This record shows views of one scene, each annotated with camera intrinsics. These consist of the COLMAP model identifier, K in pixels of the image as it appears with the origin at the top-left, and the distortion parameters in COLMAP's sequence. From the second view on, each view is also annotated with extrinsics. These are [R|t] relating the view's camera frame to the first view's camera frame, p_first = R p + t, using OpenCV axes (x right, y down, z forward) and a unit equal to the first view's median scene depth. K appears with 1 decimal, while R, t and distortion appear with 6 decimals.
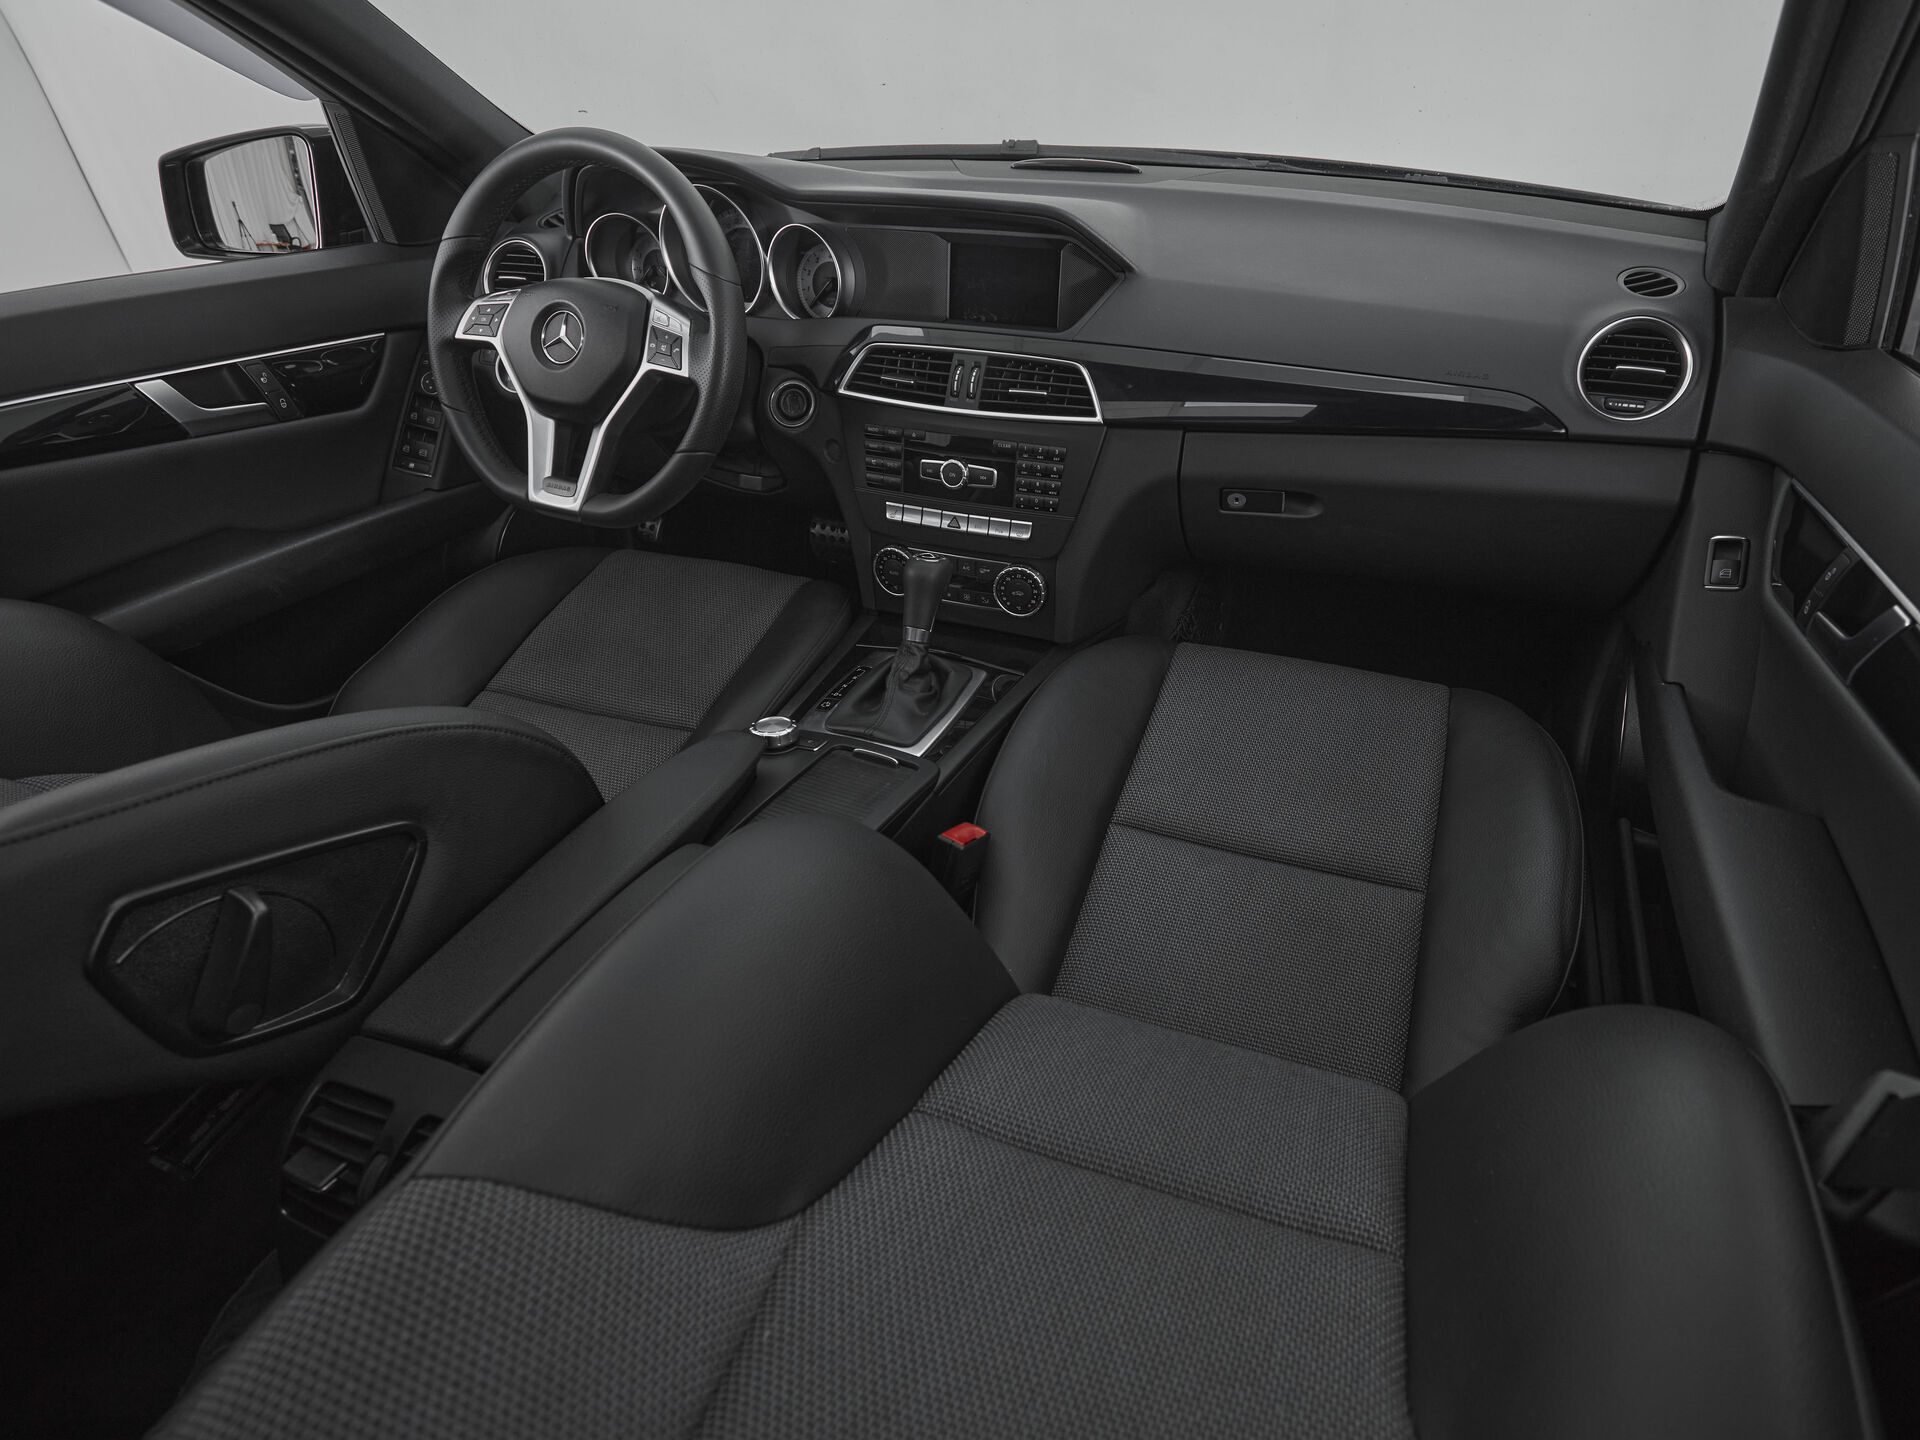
lens RADIAL K [[1026.9, 0, 1057.9], [0, 1026.9, 728.8], [0, 0, 1]] dist [-0.000903, -0.002206]
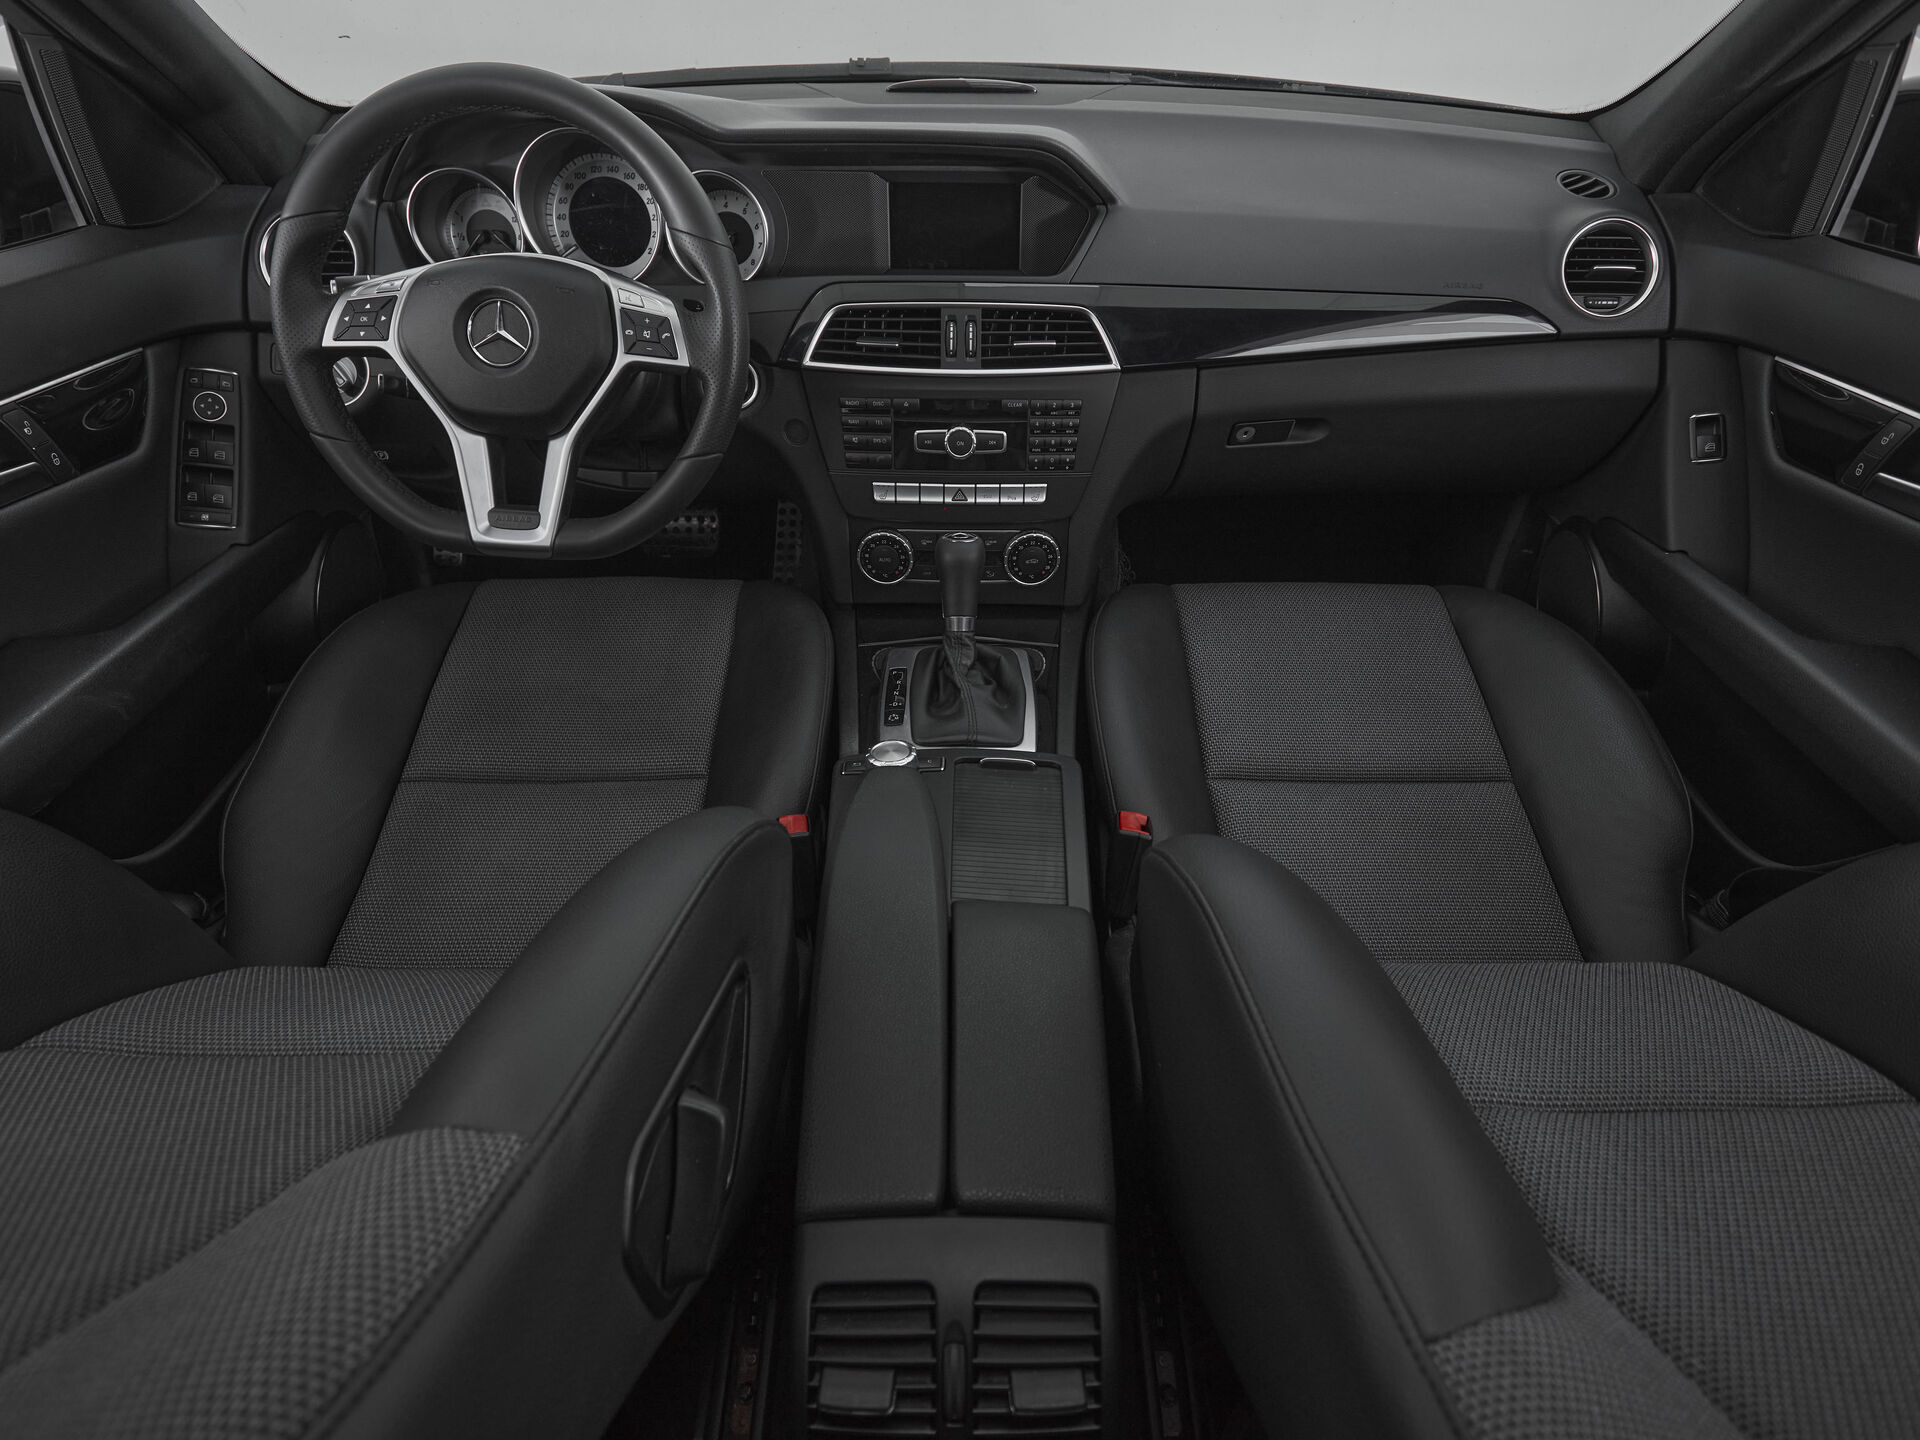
lens RADIAL K [[1026.9, 0, 963.4], [0, 1026.9, 724.3], [0, 0, 1]] dist [-0.000903, -0.002206]
pose [[0.942845, -0.199095, 0.267215, -0.397709], [0.181034, 0.979270, 0.090864, -0.086141], [-0.279766, -0.037296, 0.959343, 0.114974]]
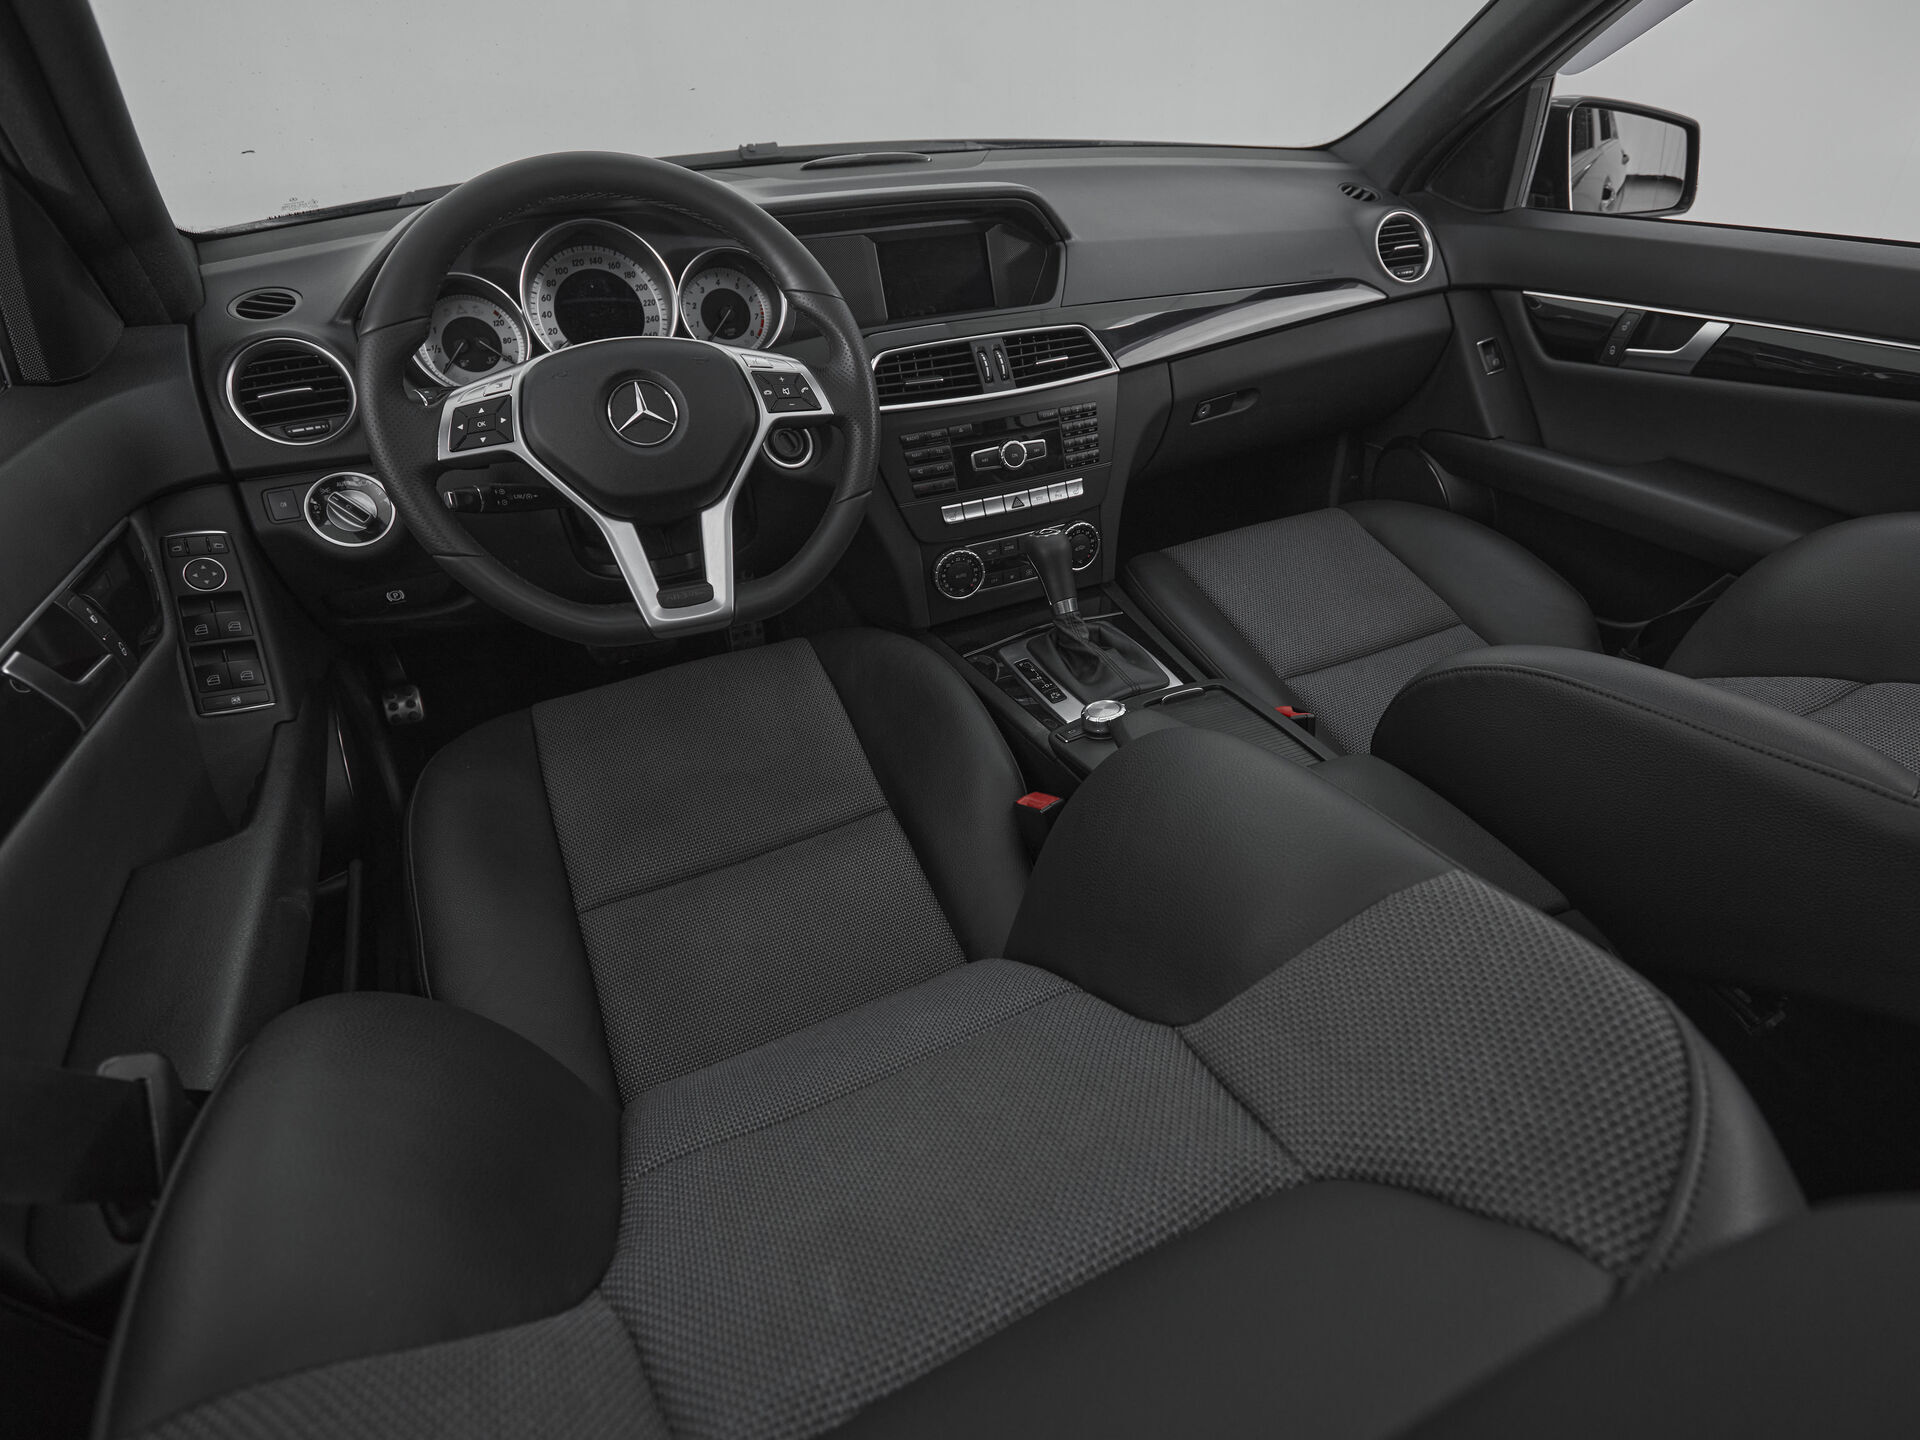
lens RADIAL K [[1026.9, 0, 1065.5], [0, 1026.9, 726.0], [0, 0, 1]] dist [-0.000903, -0.002206]
pose [[0.676396, -0.422057, 0.603620, -0.812654], [0.425545, 0.892846, 0.147437, -0.136495], [-0.601166, 0.157142, 0.783521, 0.206970]]
